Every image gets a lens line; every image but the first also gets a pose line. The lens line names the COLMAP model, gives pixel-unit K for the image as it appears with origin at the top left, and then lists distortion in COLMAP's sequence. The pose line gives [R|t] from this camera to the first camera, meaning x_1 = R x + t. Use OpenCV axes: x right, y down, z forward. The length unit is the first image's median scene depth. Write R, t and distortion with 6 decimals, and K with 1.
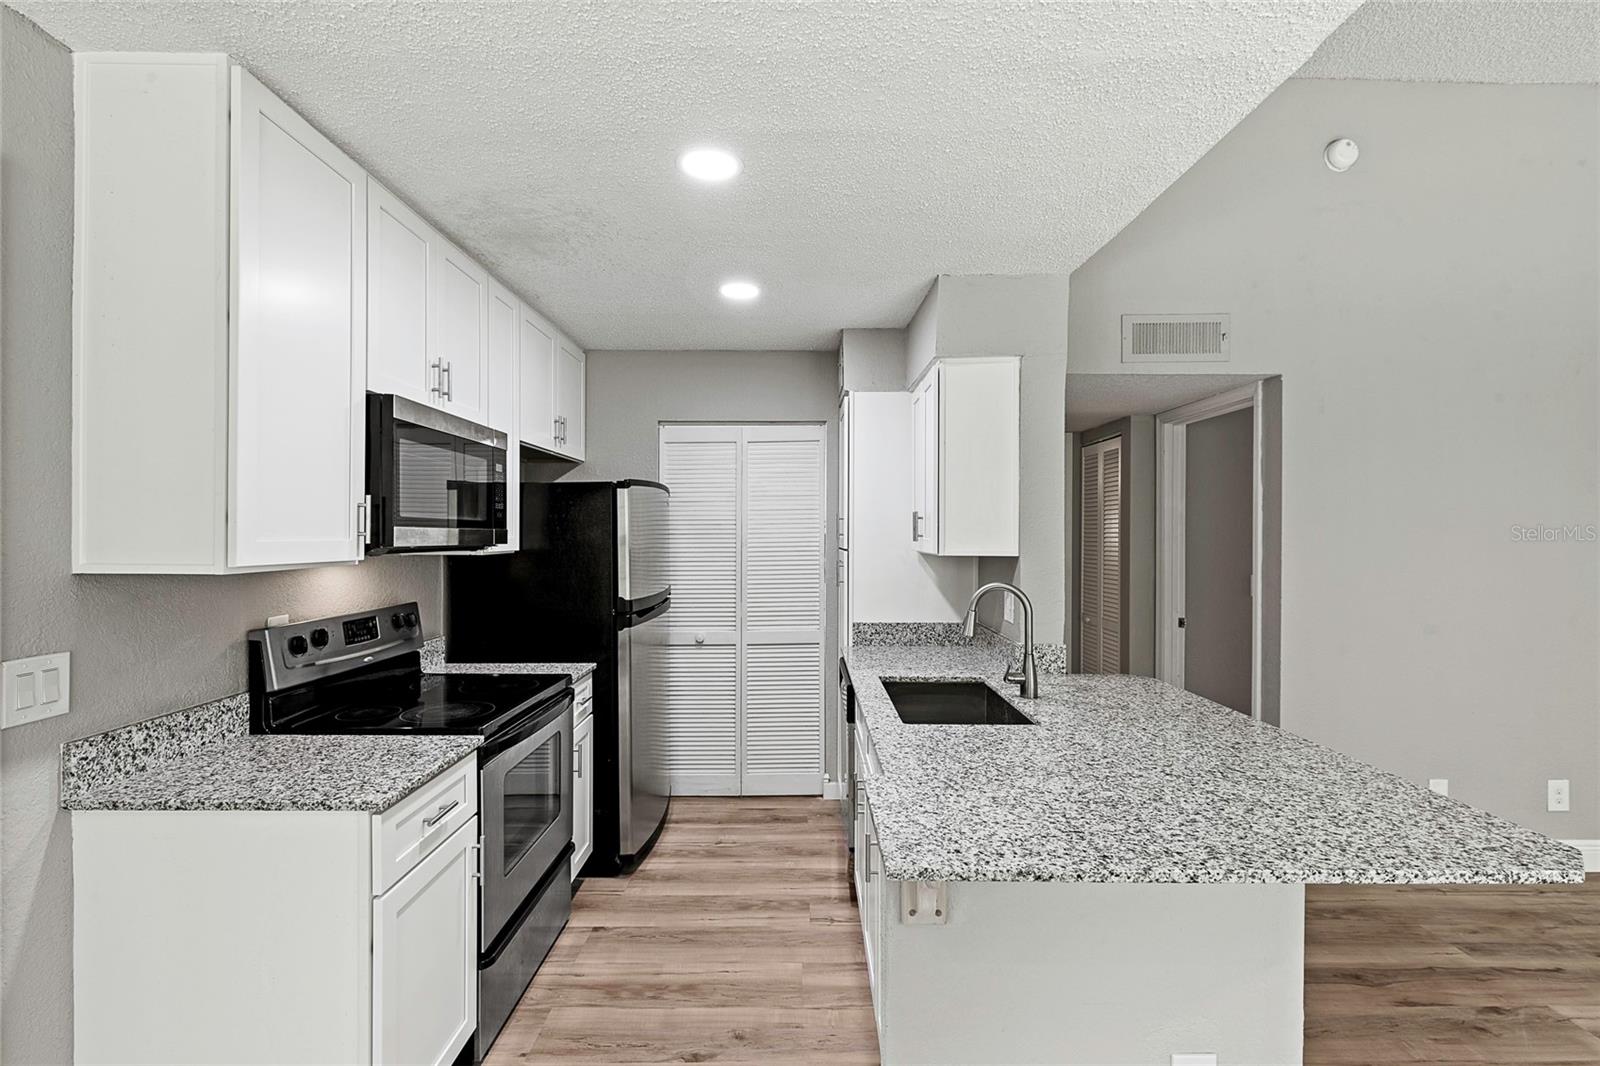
lens RADIAL K [[728.0, 0, 800.0], [0, 728.0, 533.0], [0, 0, 1]] dist [-0.001664, -0.000396]
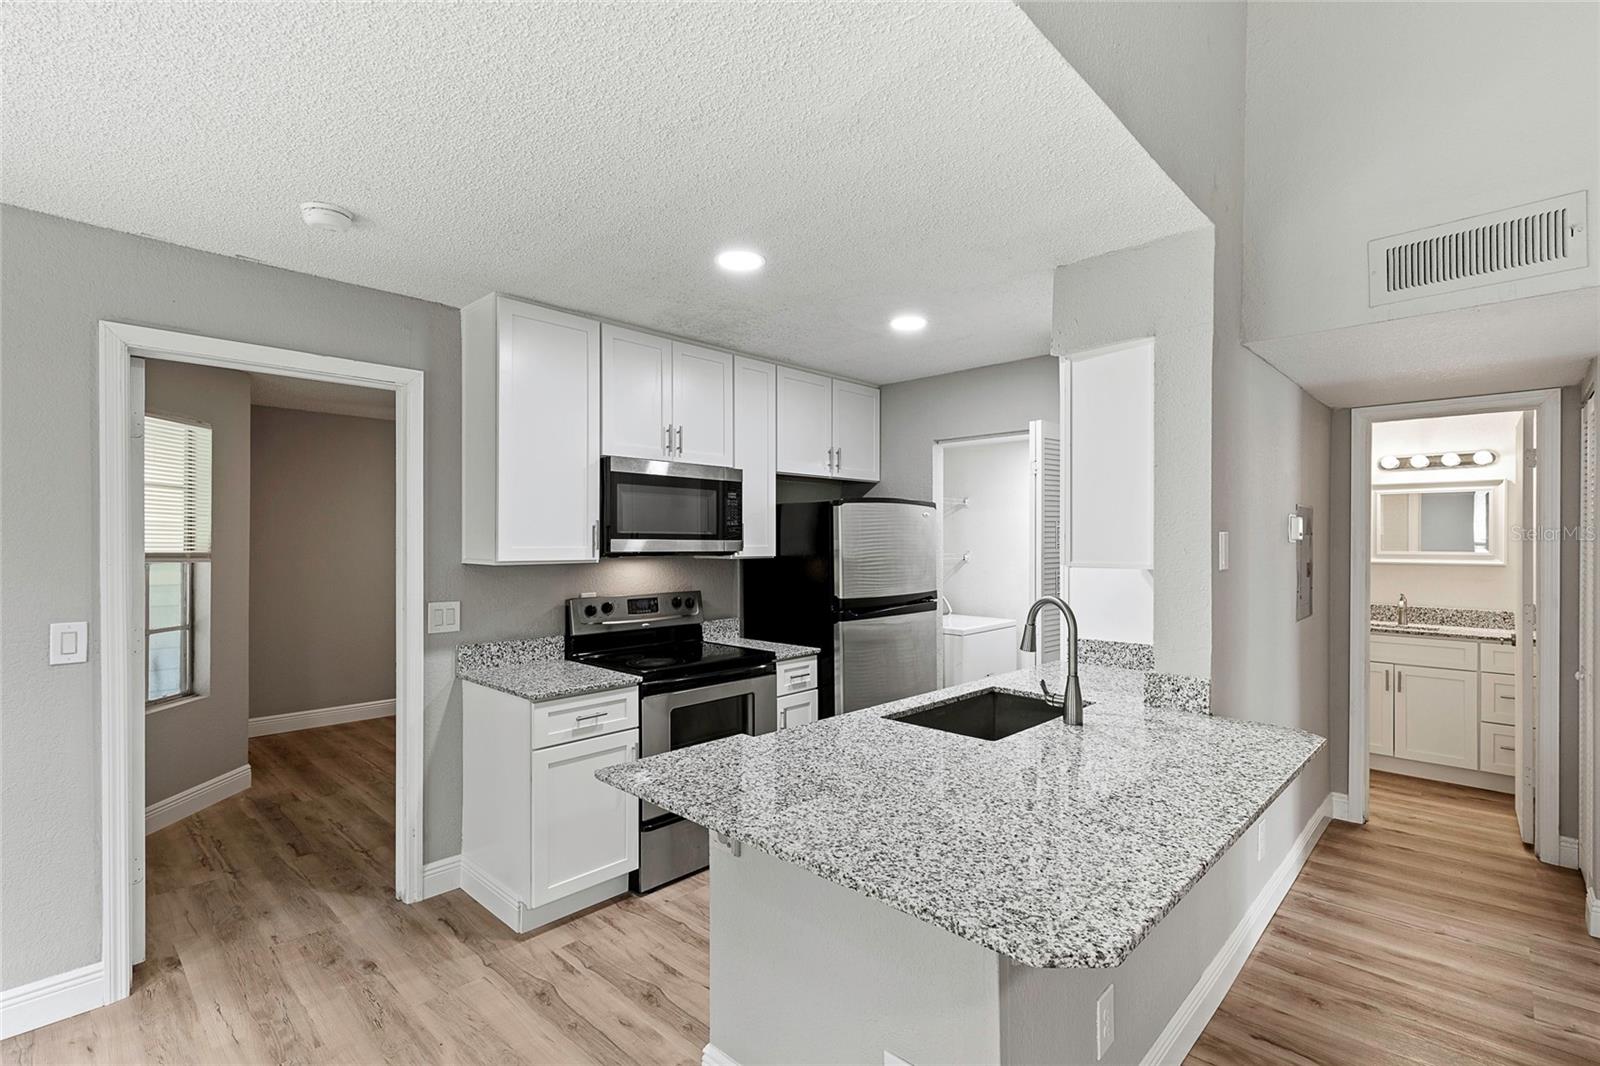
lens RADIAL K [[736.7, 0, 801.1], [0, 736.7, 539.0], [0, 0, 1]] dist [0.004440, -0.000147]
pose [[0.722519, -0.003803, -0.691341, 0.716429], [0.001891, 0.999992, -0.003524, -0.002123], [0.691349, 0.001239, 0.722520, 0.100322]]
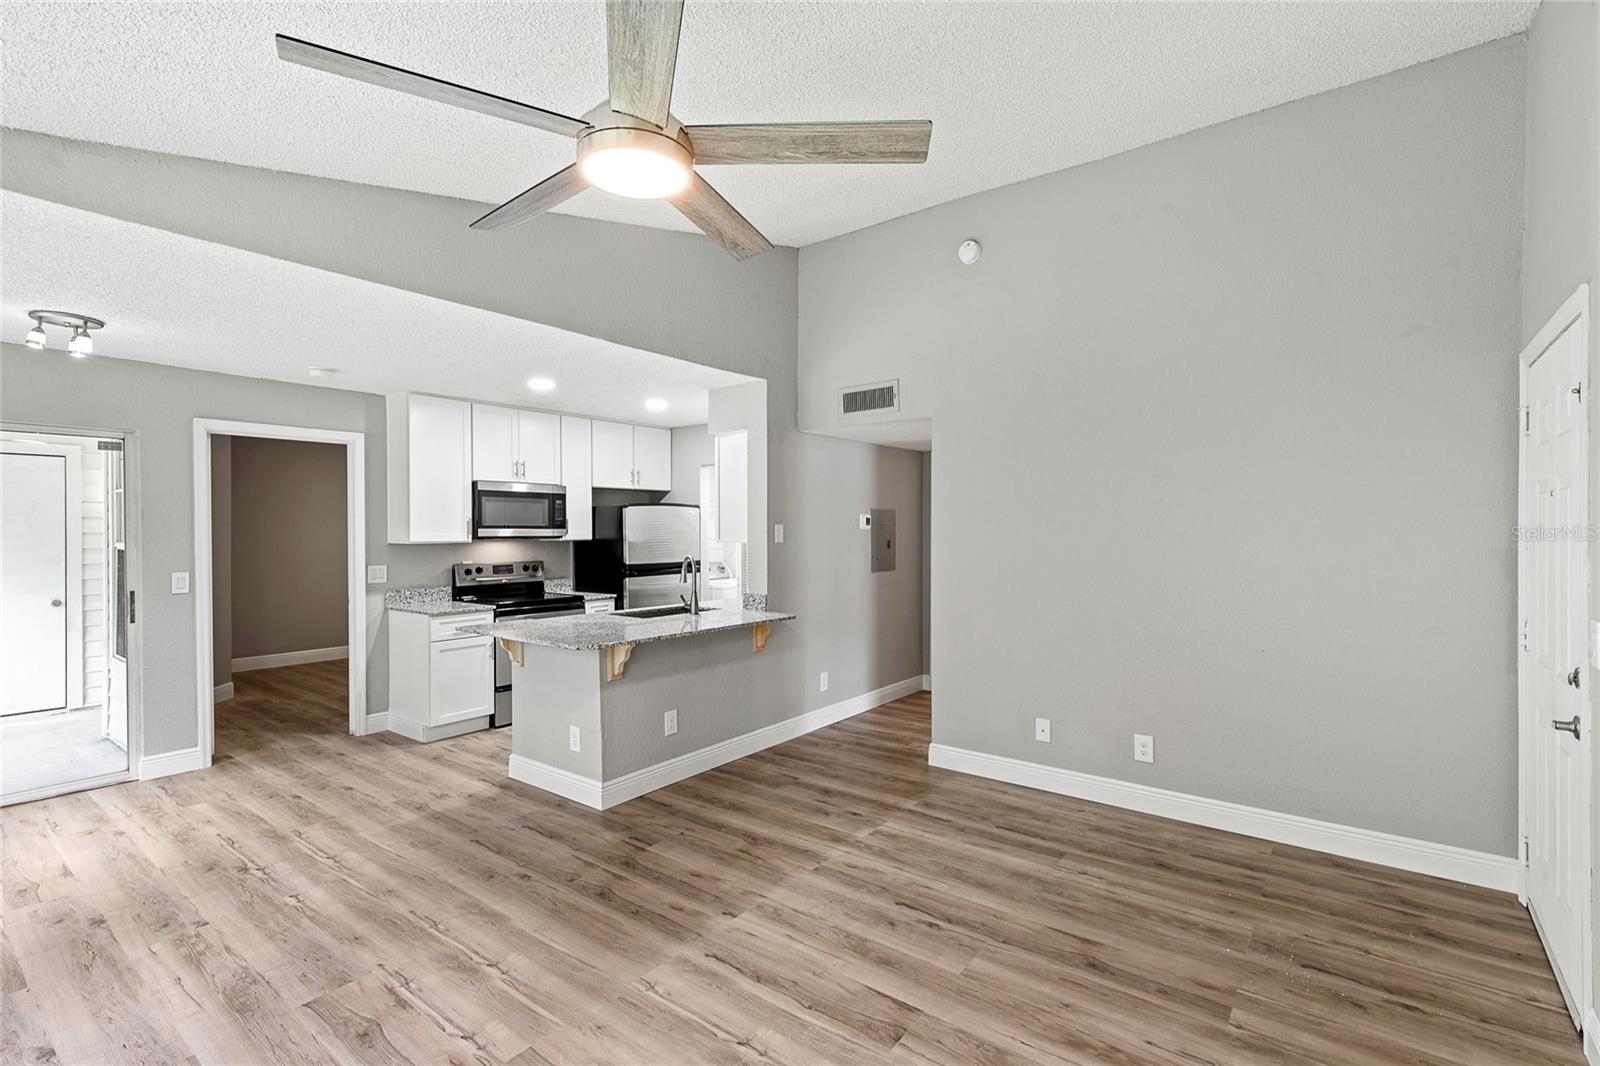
lens RADIAL K [[731.0, 0, 805.0], [0, 731.0, 532.0], [0, 0, 1]] dist [0.004485, -0.000370]
pose [[0.794232, -0.002032, -0.607611, 1.764863], [0.005604, 0.999976, 0.003981, -0.000633], [0.607589, -0.006567, 0.794225, -0.379371]]
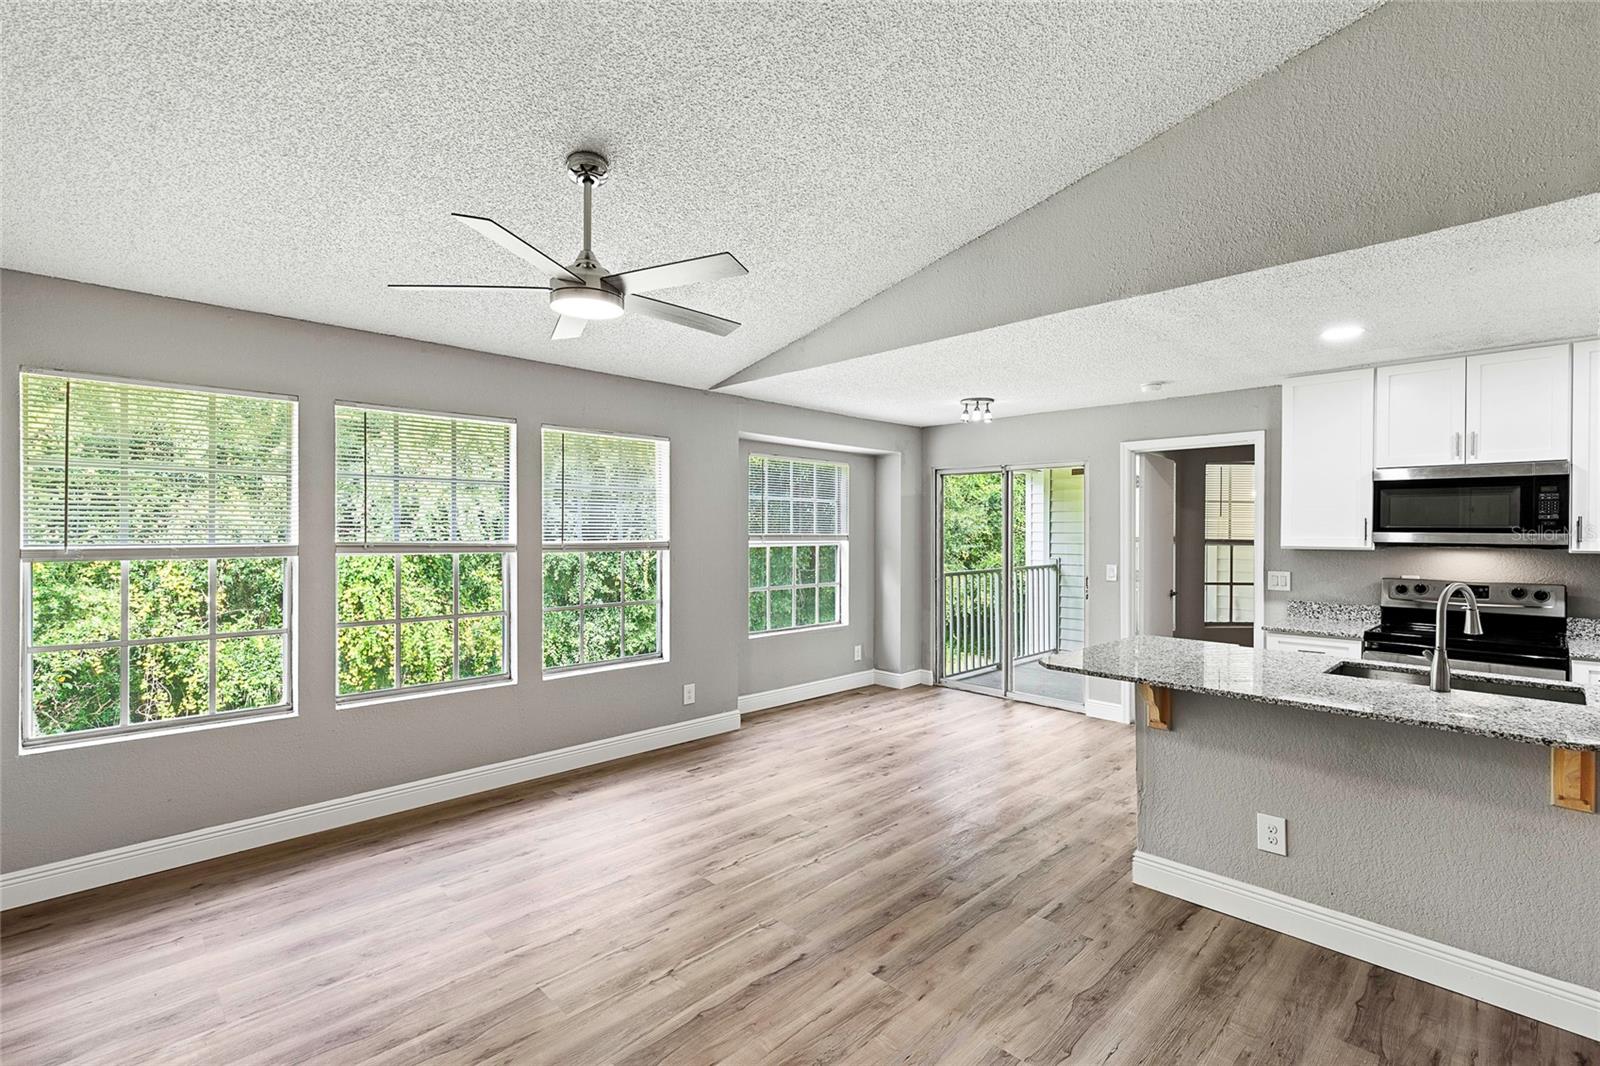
lens RADIAL K [[718.9, 0, 797.5], [0, 718.9, 536.5], [0, 0, 1]] dist [0.000257, 0.000099]
pose [[-0.718909, 0.001215, -0.695104, 1.742066], [-0.004904, 0.999965, 0.006819, -0.002145], [0.695087, 0.008311, -0.718877, 1.114036]]
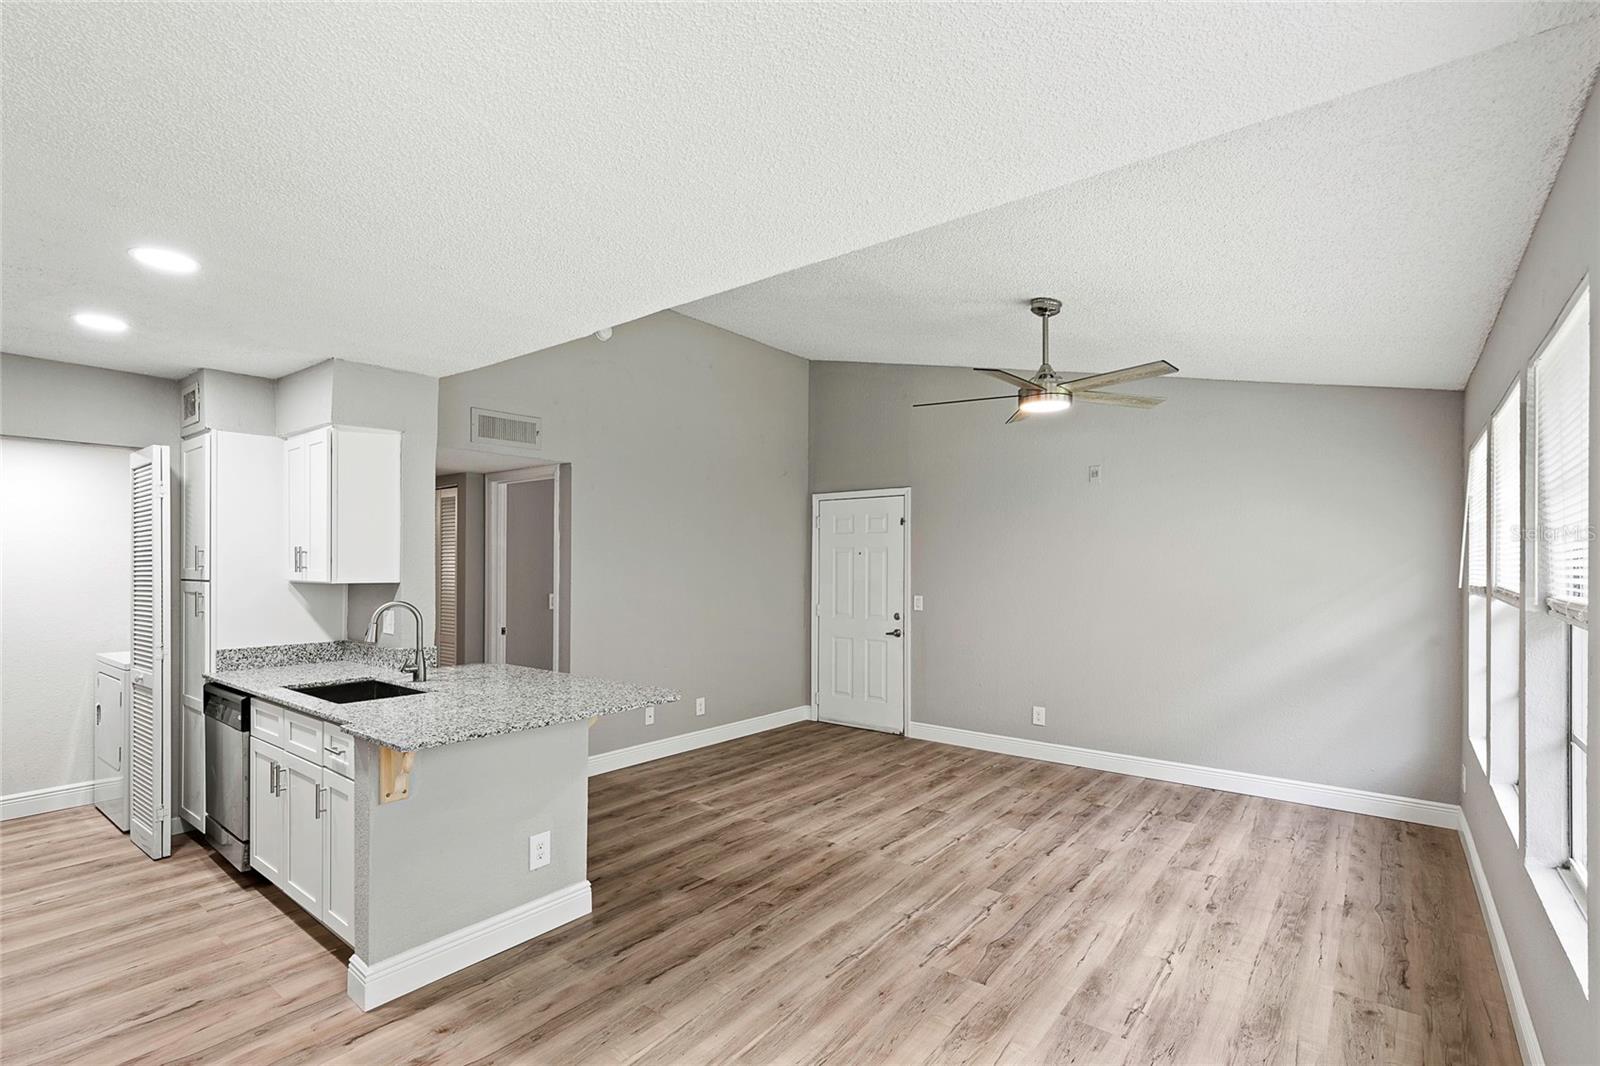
lens RADIAL K [[738.0, 0, 800.5], [0, 738.0, 565.2], [0, 0, 1]] dist [0.006738, 0.000067]
pose [[0.620107, -0.001351, 0.784516, -0.361469], [-0.002316, 0.999991, 0.003554, -0.007685], [-0.784513, -0.004021, 0.620099, -0.483824]]
